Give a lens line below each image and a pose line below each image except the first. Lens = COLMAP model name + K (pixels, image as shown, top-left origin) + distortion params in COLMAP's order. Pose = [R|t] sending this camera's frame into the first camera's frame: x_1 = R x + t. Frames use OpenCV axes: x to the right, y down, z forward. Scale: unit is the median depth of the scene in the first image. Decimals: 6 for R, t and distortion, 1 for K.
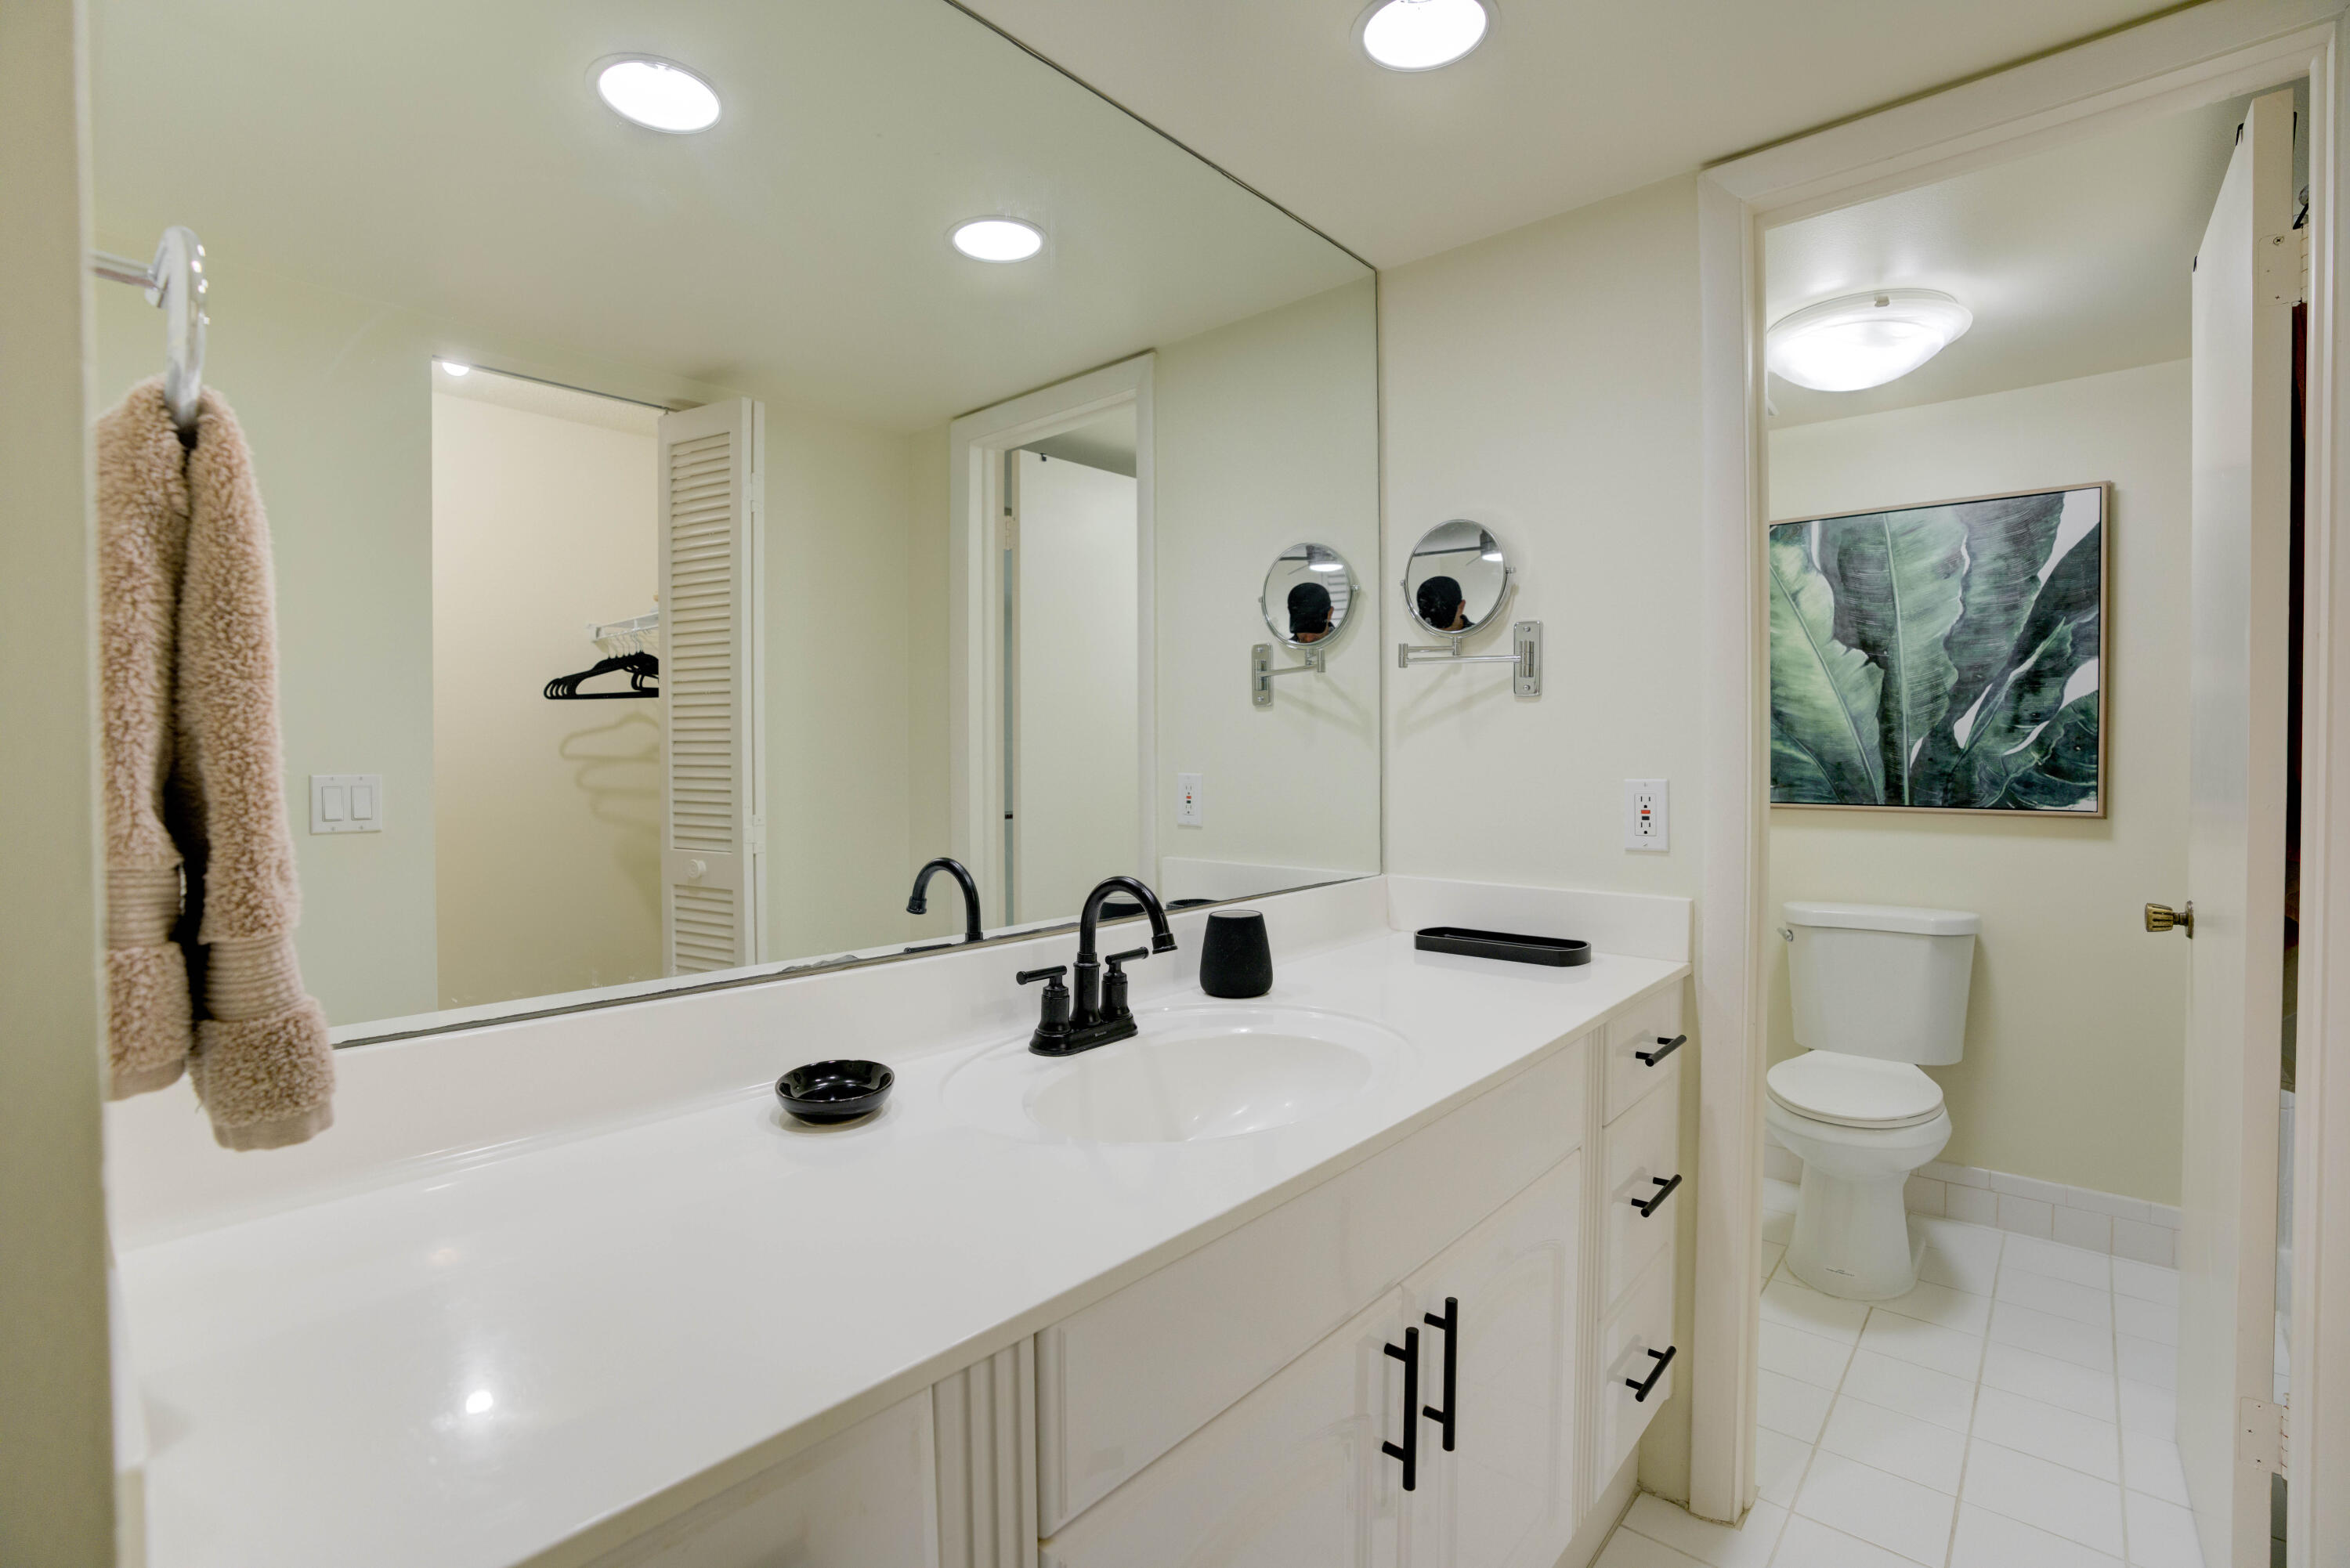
lens RADIAL K [[1071.1, 0, 1173.6], [0, 1071.1, 779.9], [0, 0, 1]] dist [-0.070187, 0.026785]
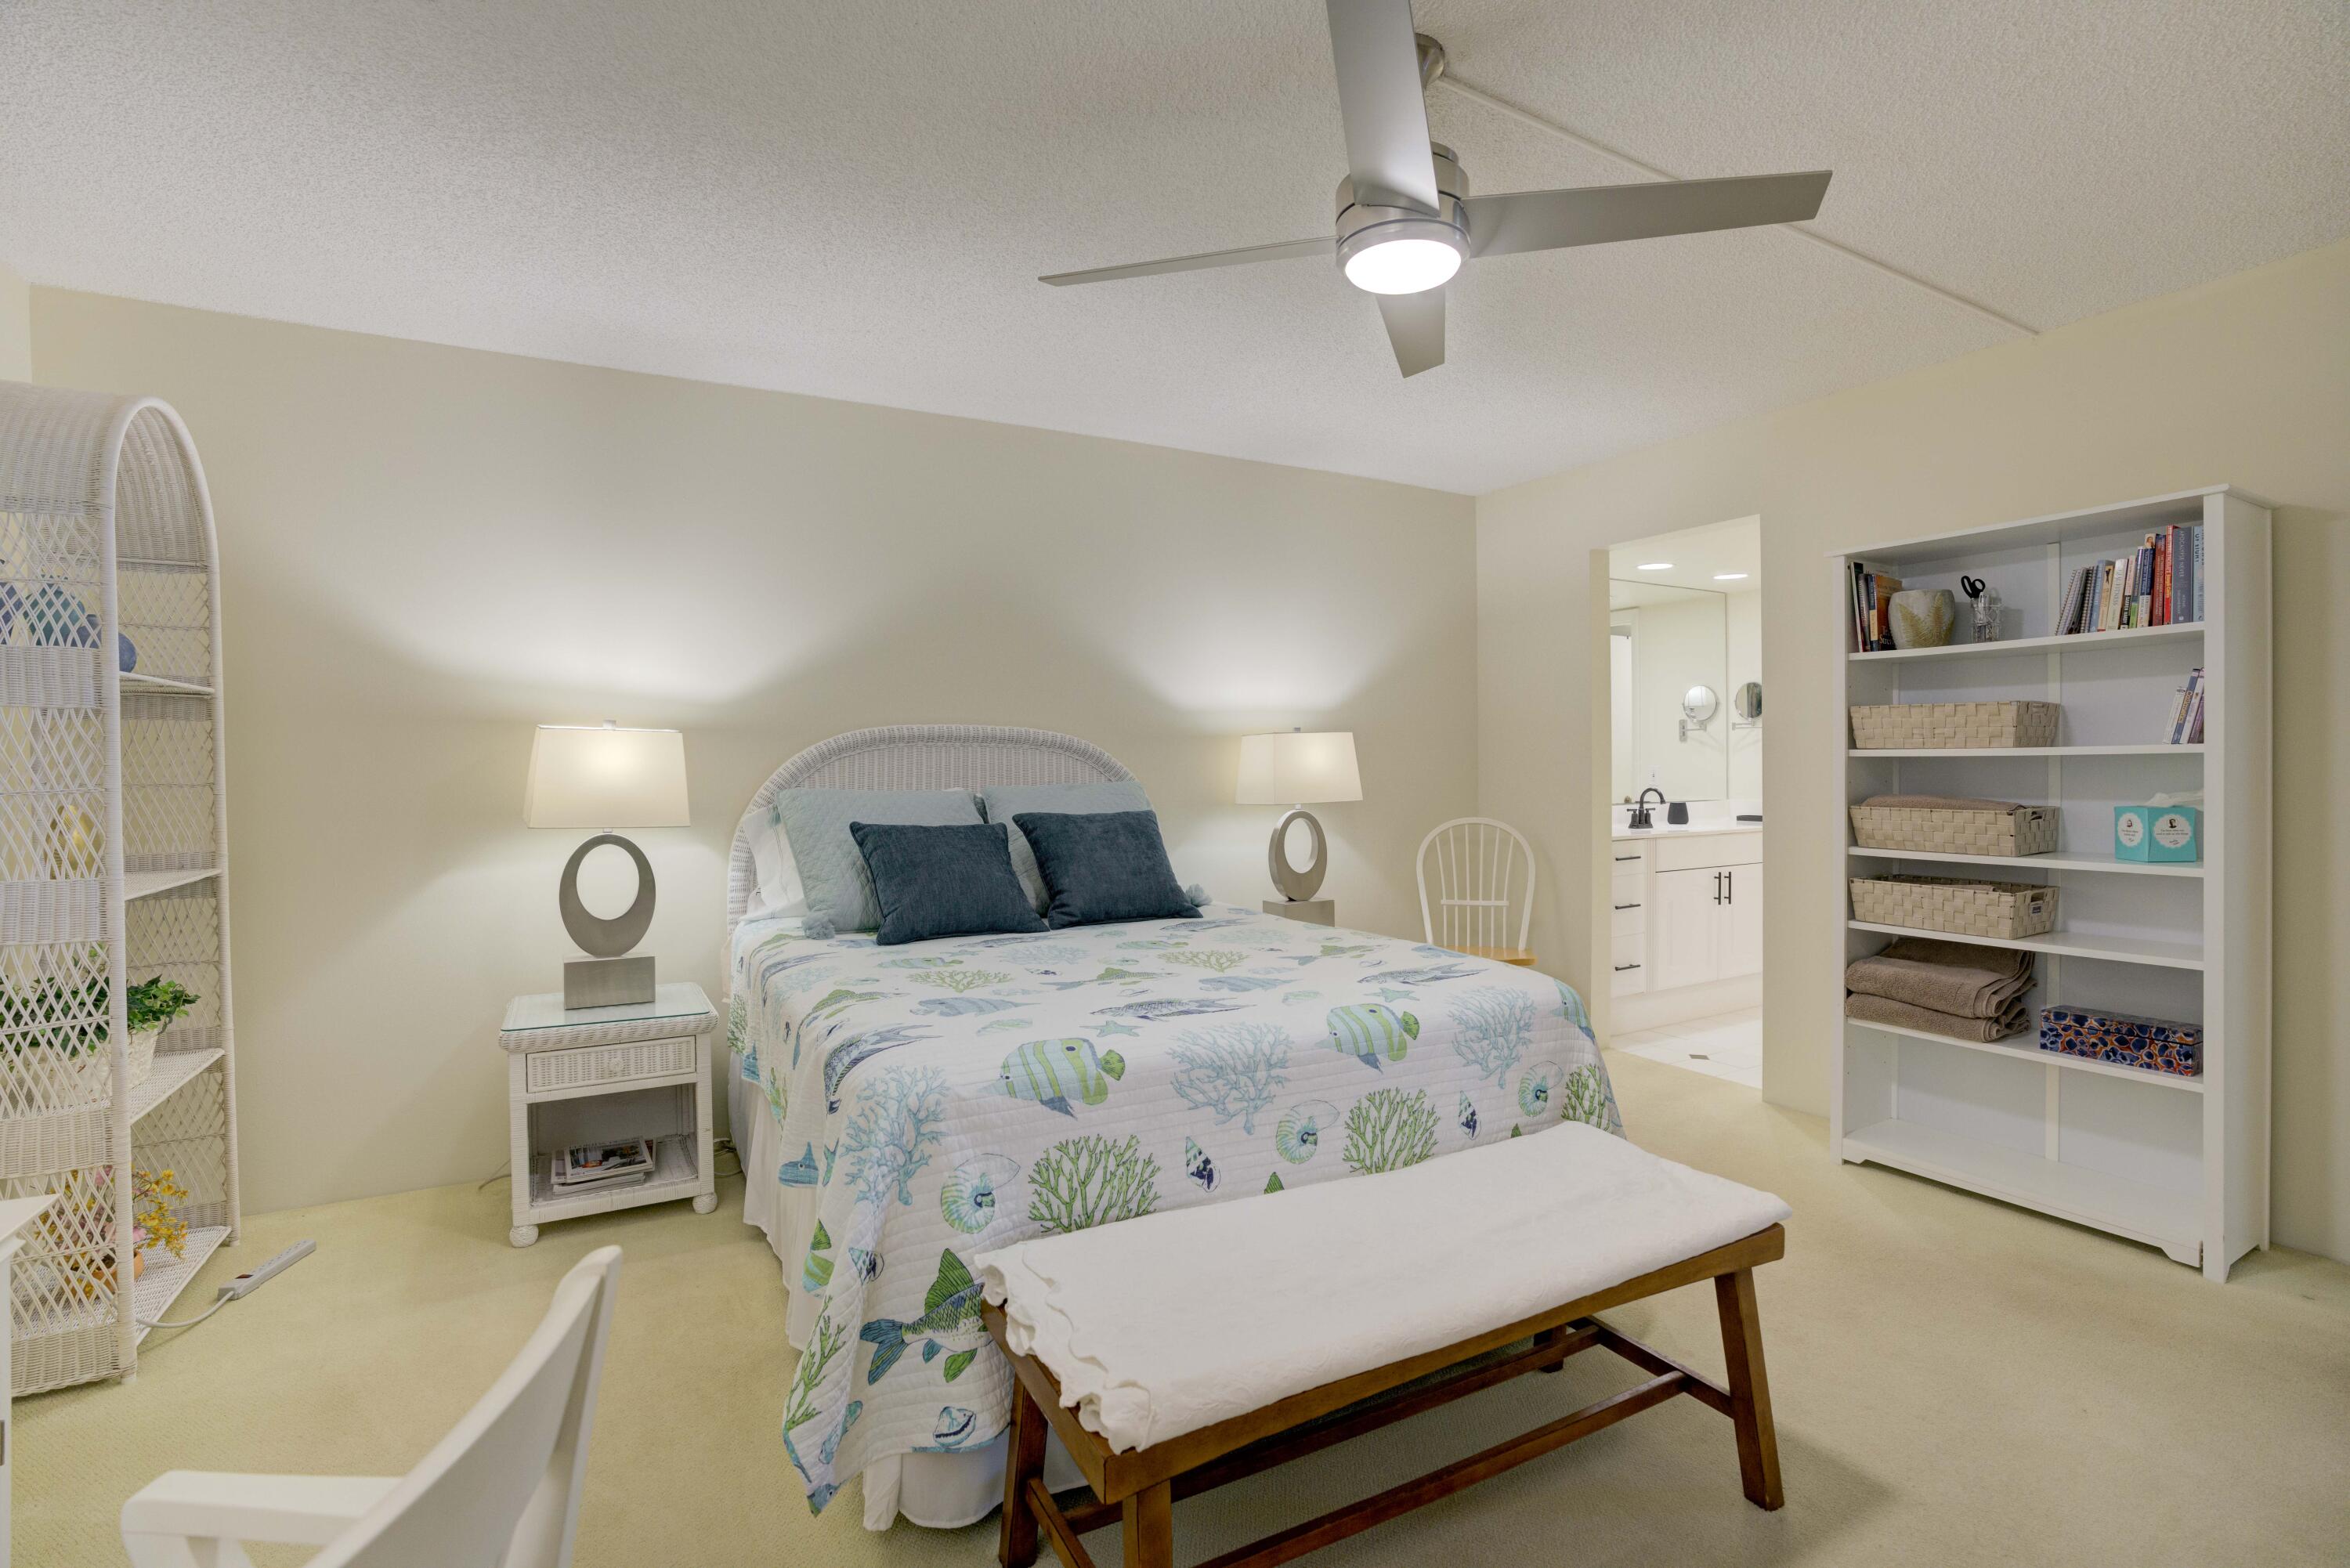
lens RADIAL K [[1071.1, 0, 1173.6], [0, 1071.1, 779.9], [0, 0, 1]] dist [-0.070187, 0.026785]
pose [[0.940432, 0.008874, -0.339866, -0.249221], [-0.011034, 0.999929, -0.004423, 0.062406], [0.339803, 0.007910, 0.940463, -2.205783]]
